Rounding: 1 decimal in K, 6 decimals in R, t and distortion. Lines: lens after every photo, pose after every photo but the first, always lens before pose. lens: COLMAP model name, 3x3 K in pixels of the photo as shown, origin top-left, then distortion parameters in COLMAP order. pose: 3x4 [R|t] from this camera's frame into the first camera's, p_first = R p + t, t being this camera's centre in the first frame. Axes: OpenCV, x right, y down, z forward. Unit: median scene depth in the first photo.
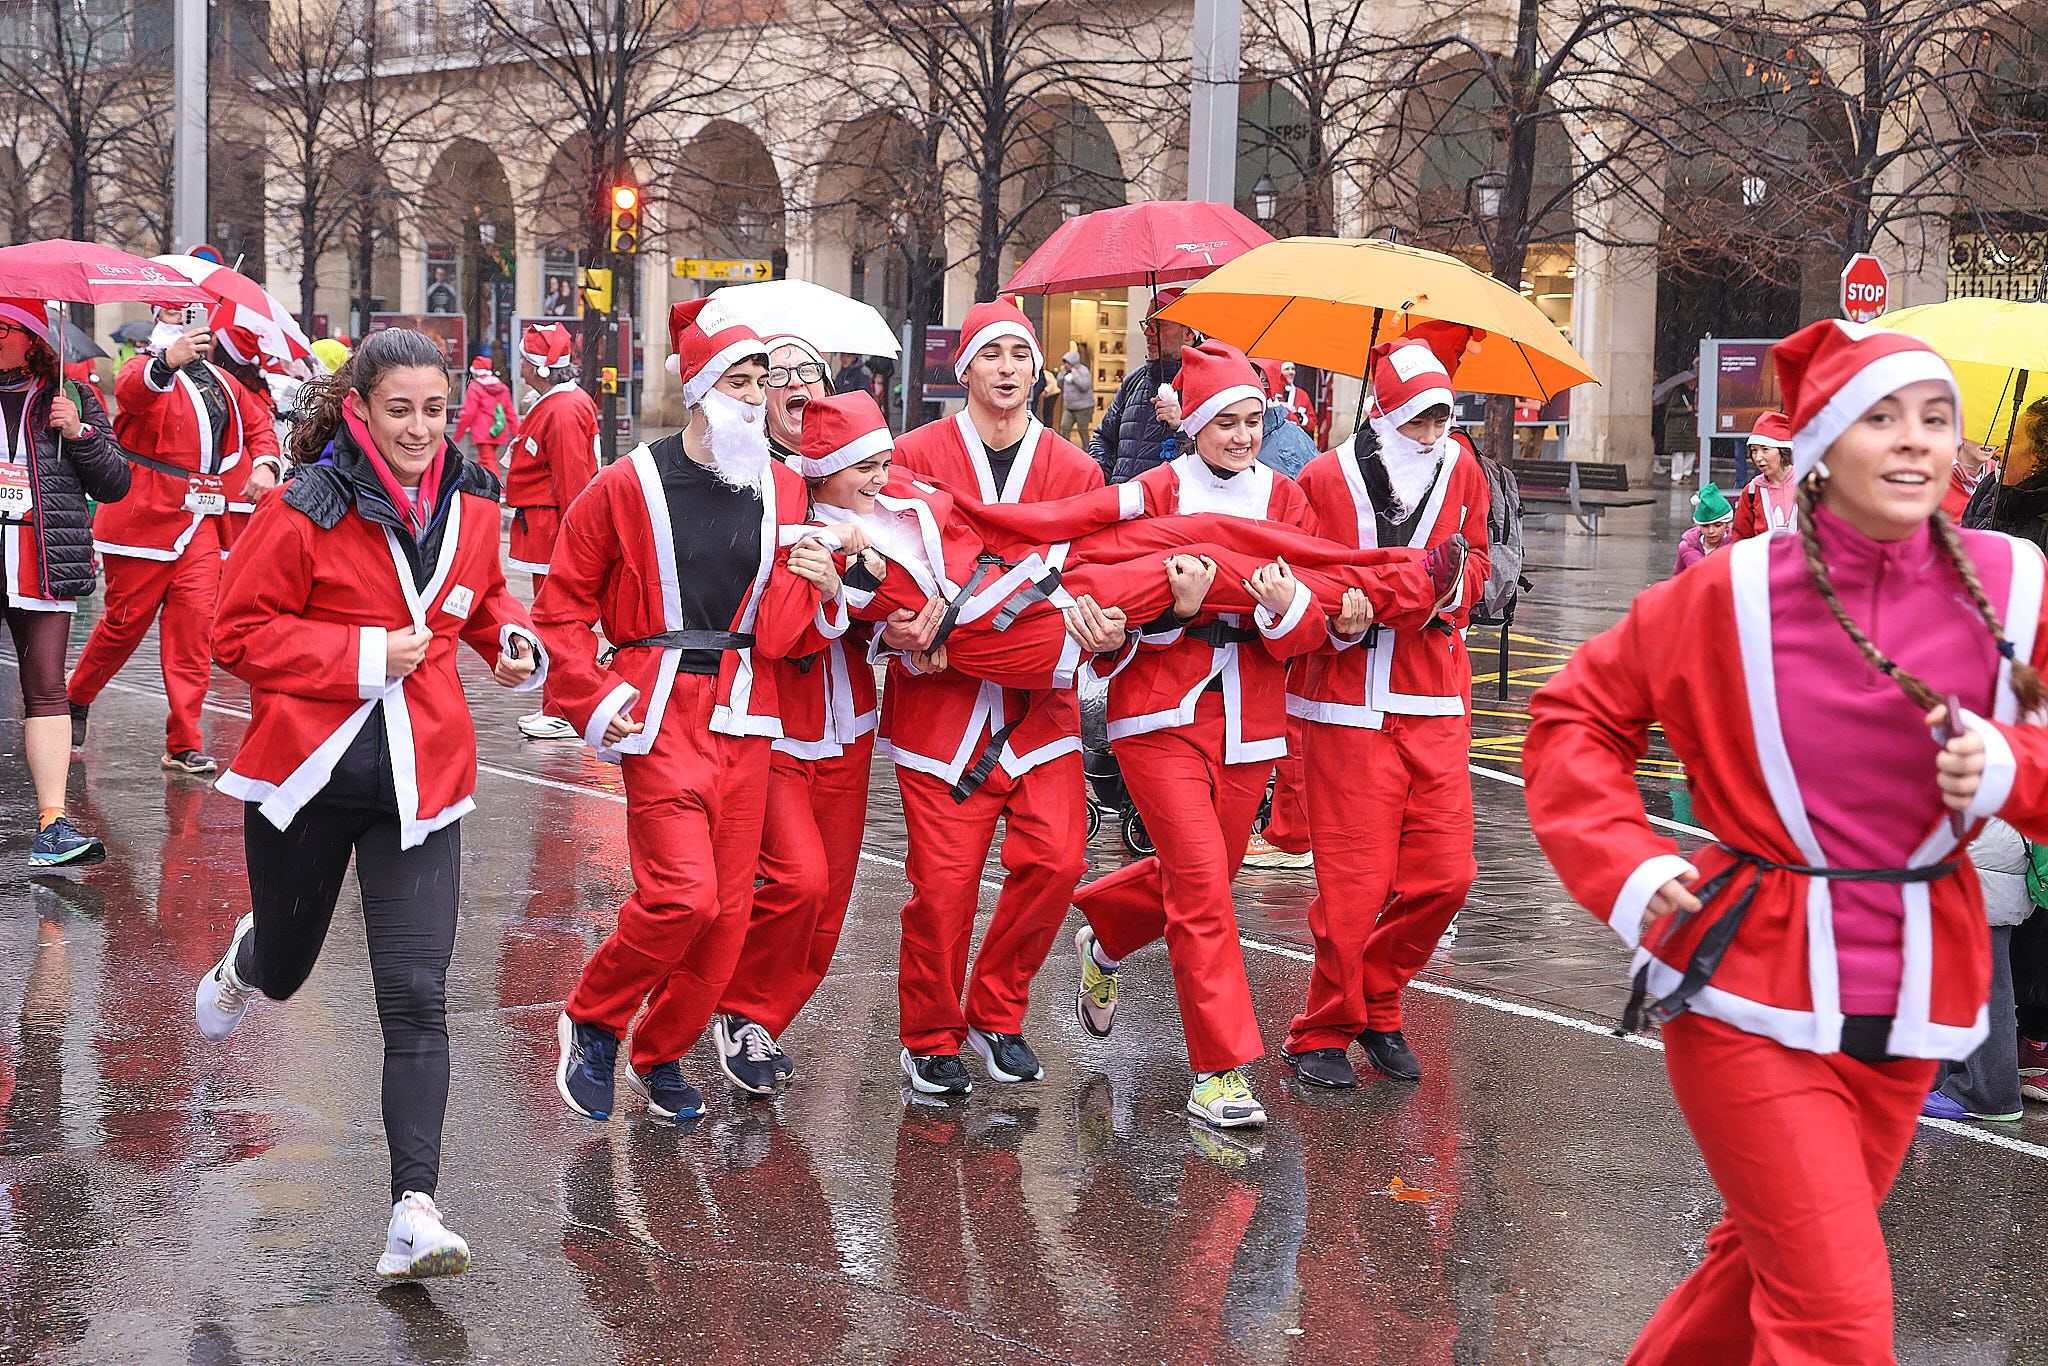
lens RADIAL K [[3444.7, 0, 1024.0], [0, 3444.7, 683.0], [0, 0, 1]] dist [0.029392, 0.210793]
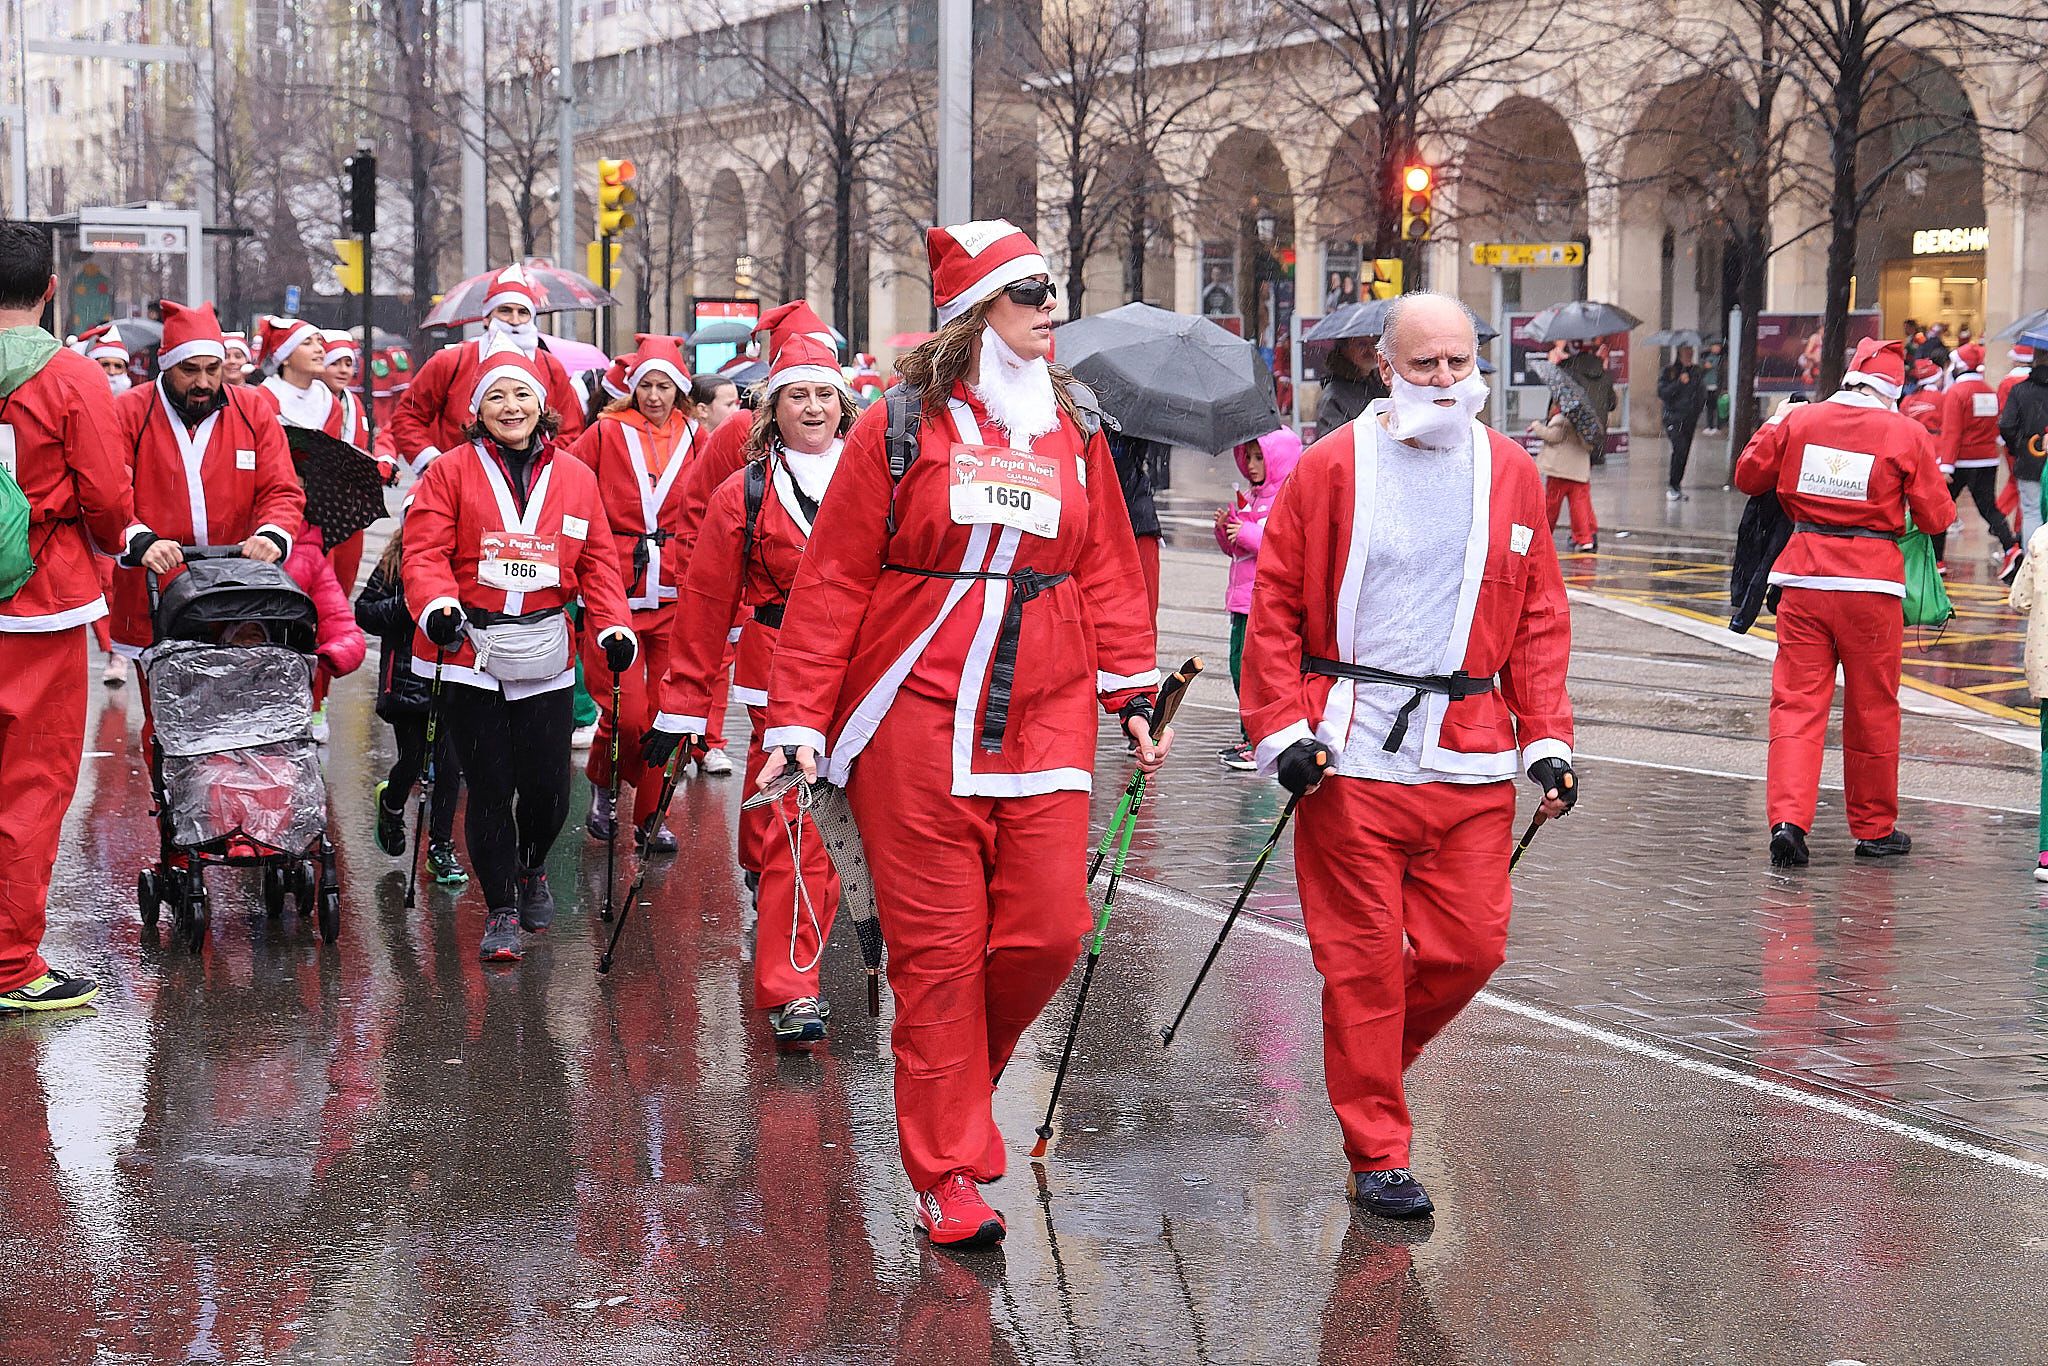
lens RADIAL K [[3378.4, 0, 1024.0], [0, 3378.4, 683.0], [0, 0, 1]] dist [0.056816, 0.128988]
pose [[0.974625, -0.003018, -0.223824, -0.016184], [0.003461, 0.999993, 0.001588, -0.009676], [0.223817, -0.002322, 0.974628, 0.102472]]
